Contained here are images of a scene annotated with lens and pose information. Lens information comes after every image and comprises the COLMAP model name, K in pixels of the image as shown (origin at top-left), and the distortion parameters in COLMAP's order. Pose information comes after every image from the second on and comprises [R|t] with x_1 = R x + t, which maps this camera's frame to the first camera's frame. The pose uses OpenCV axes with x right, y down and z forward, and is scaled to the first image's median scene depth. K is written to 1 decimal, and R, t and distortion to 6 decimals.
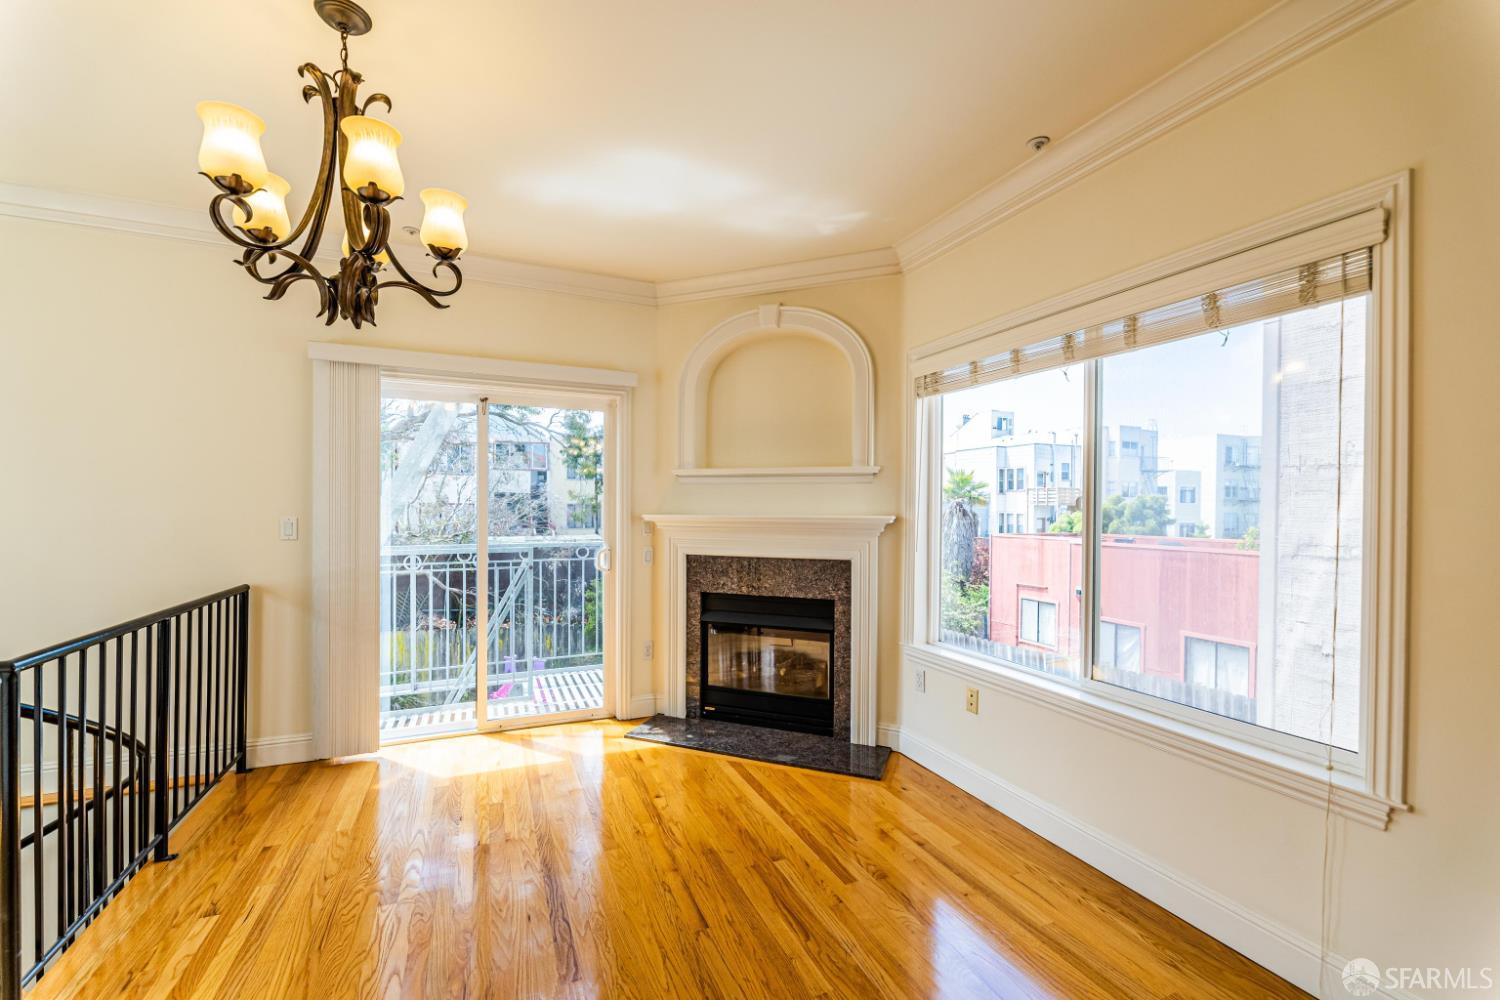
lens RADIAL K [[606.5, 0, 744.6], [0, 606.5, 513.7], [0, 0, 1]] dist [0.002185, -0.006428]
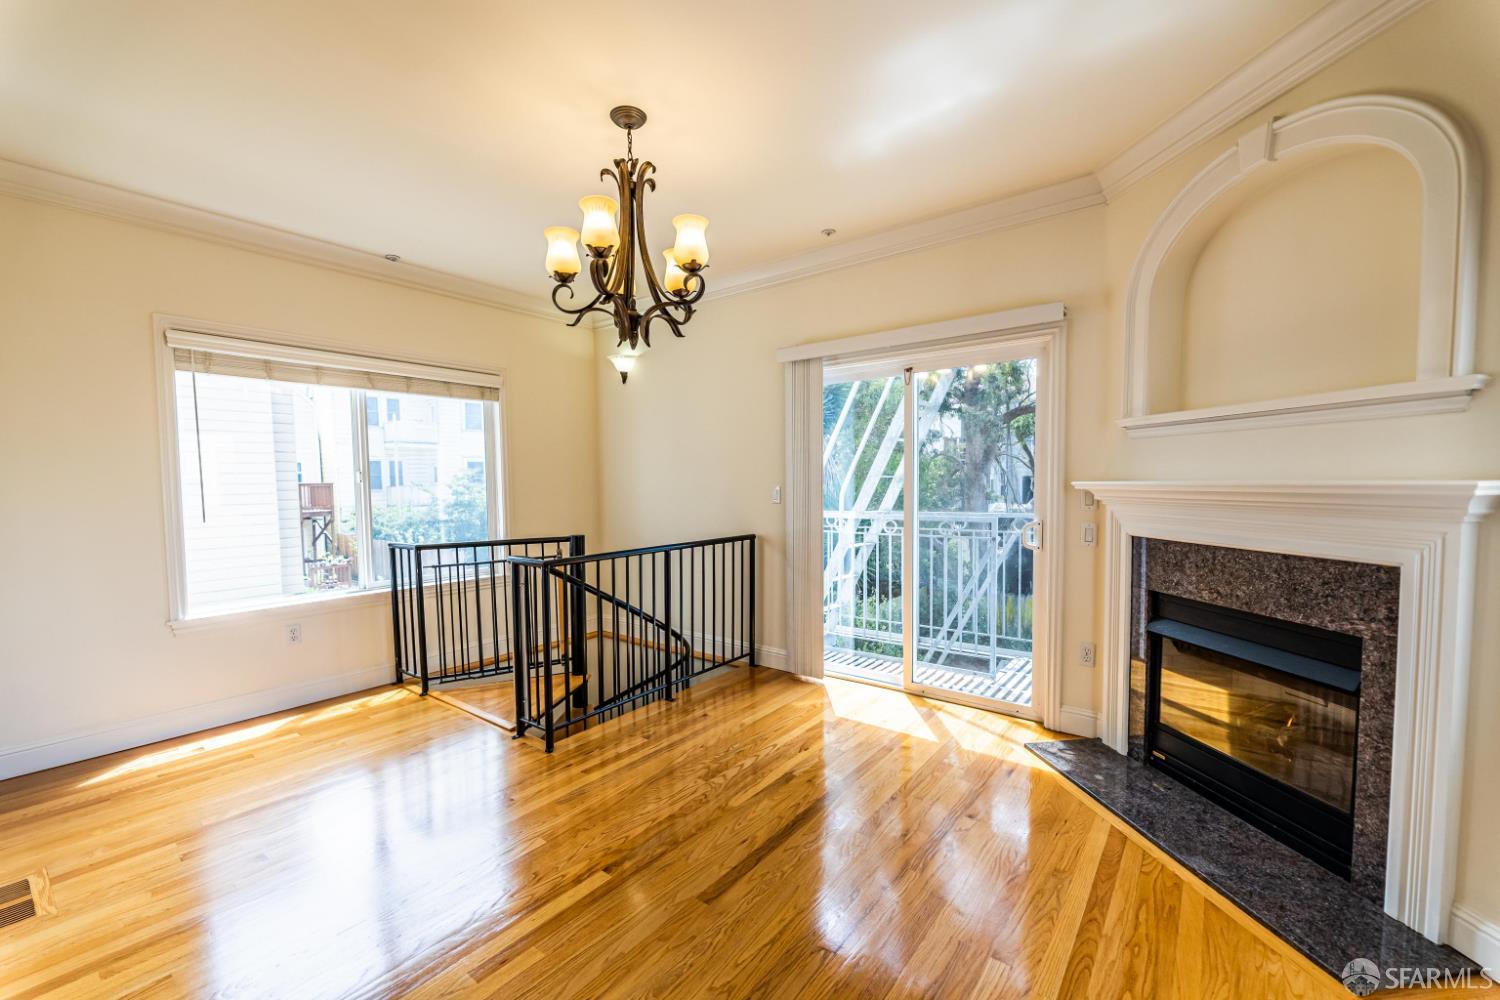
lens RADIAL K [[606.5, 0, 744.6], [0, 606.5, 513.7], [0, 0, 1]] dist [0.002185, -0.006428]
pose [[0.484514, 0.037313, -0.873987, 0.338136], [0.008625, 0.998838, 0.047425, 0.002634], [0.874741, -0.030516, 0.483629, 0.263011]]
